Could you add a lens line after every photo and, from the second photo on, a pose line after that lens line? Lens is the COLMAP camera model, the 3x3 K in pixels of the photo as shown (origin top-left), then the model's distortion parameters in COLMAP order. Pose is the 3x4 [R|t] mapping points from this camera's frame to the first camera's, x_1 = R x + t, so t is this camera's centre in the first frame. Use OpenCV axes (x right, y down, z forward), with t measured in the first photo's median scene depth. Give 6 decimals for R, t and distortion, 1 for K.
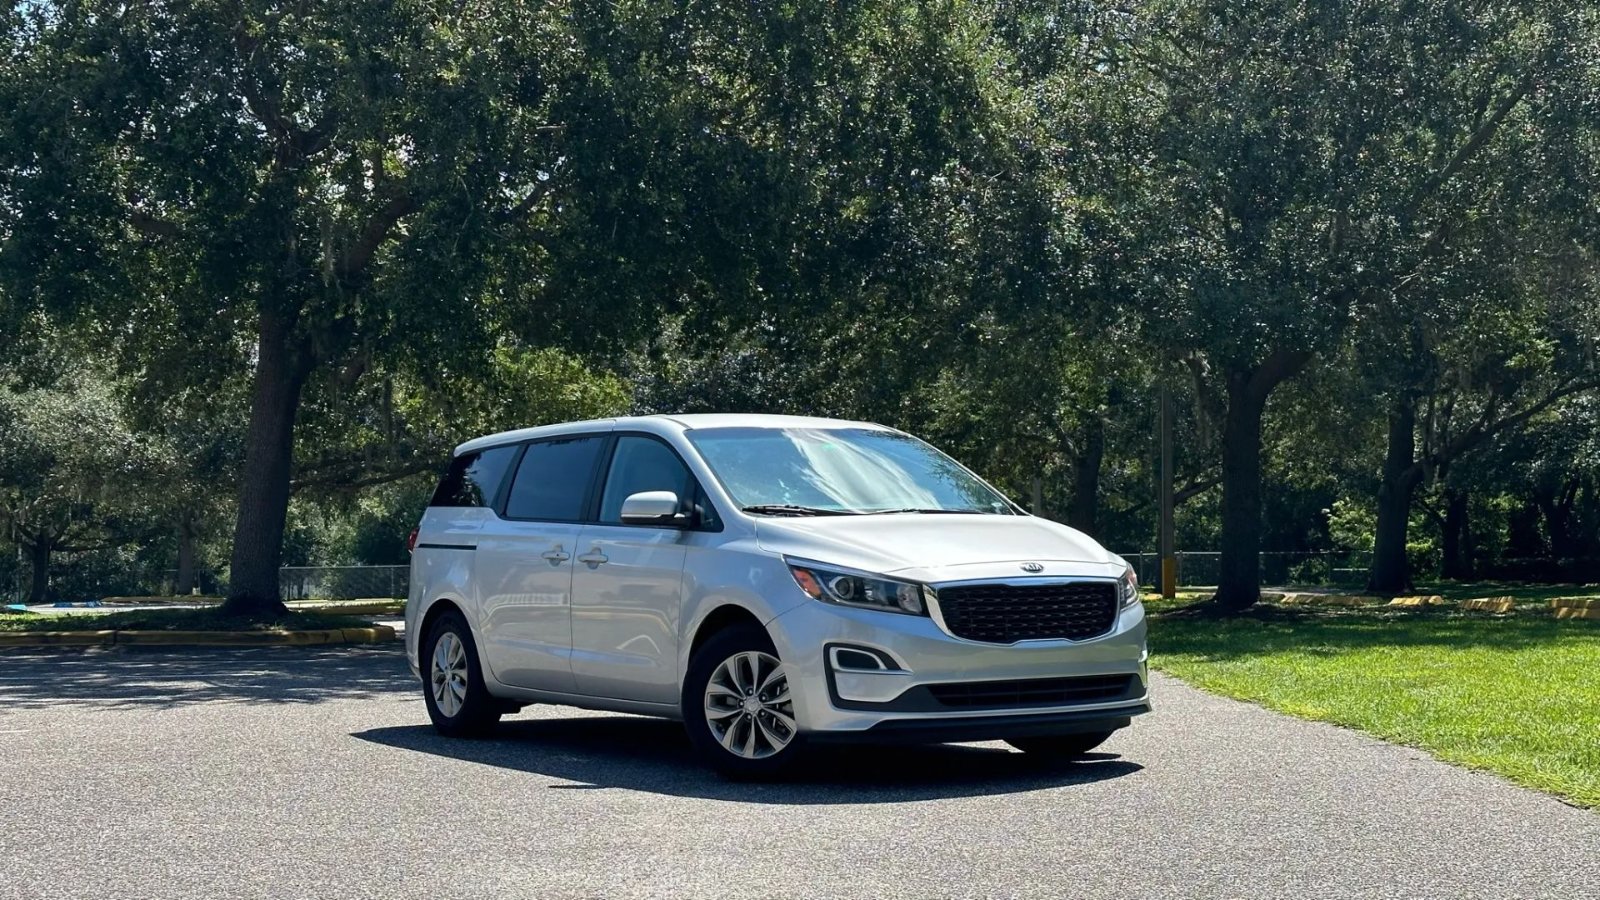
lens RADIAL K [[1317.9, 0, 798.6], [0, 1317.9, 455.9], [0, 0, 1]] dist [0.065211, -0.076737]
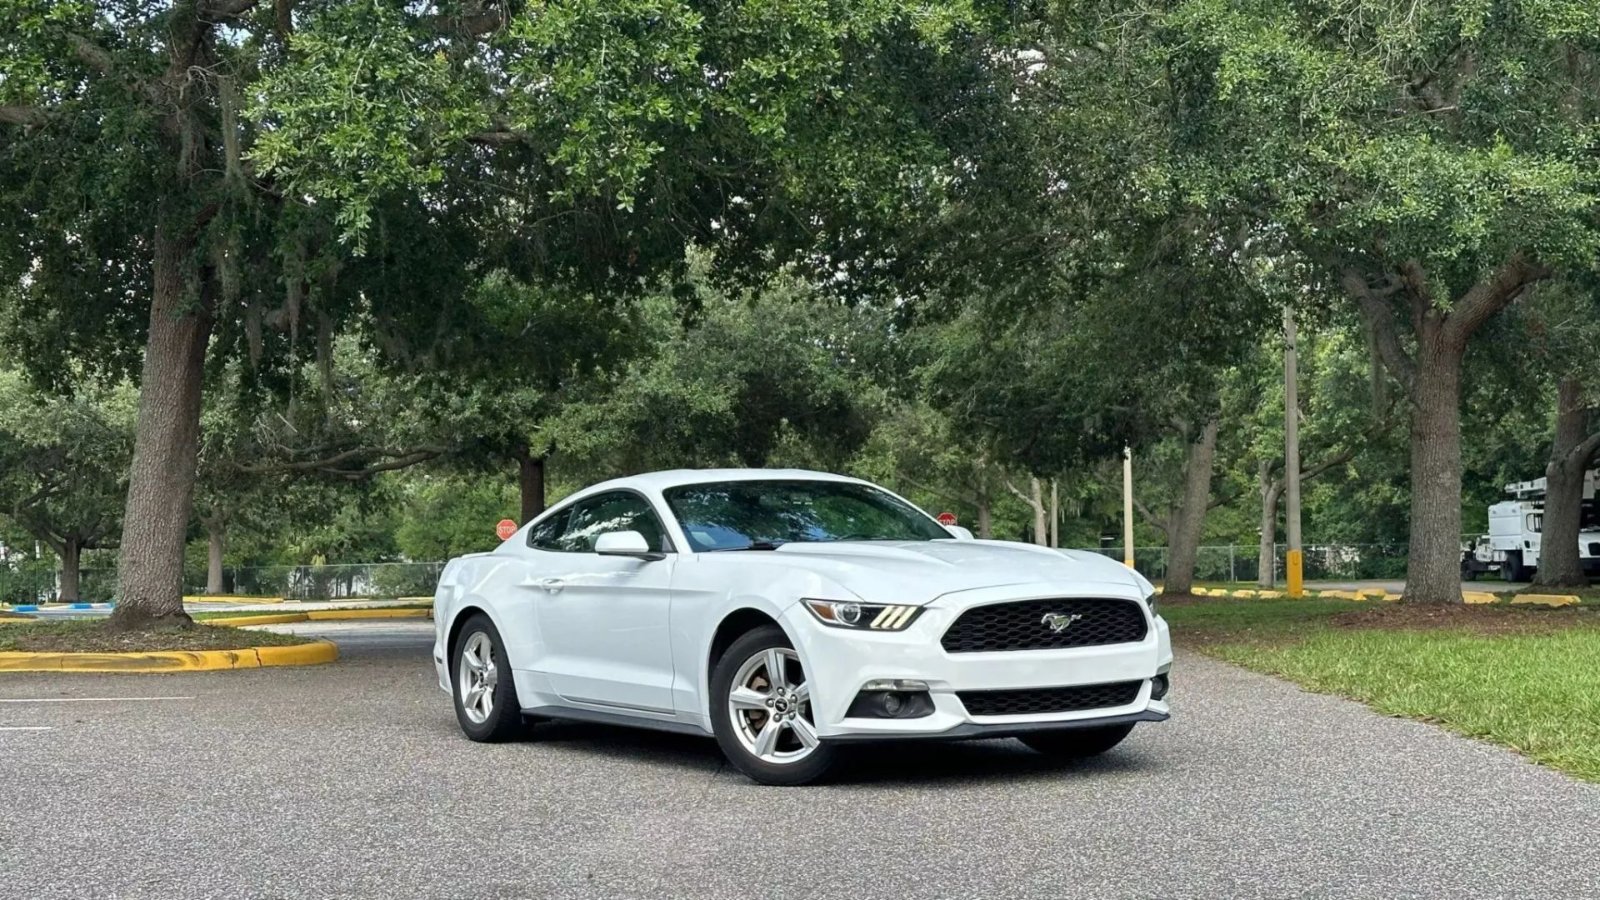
lens RADIAL K [[1317.9, 0, 798.6], [0, 1317.9, 455.9], [0, 0, 1]] dist [0.065211, -0.076737]
pose [[0.999823, -0.006191, -0.017790, -0.024153], [0.006194, 0.999981, 0.000157, 0.019645], [0.017789, -0.000268, 0.999842, 0.206080]]
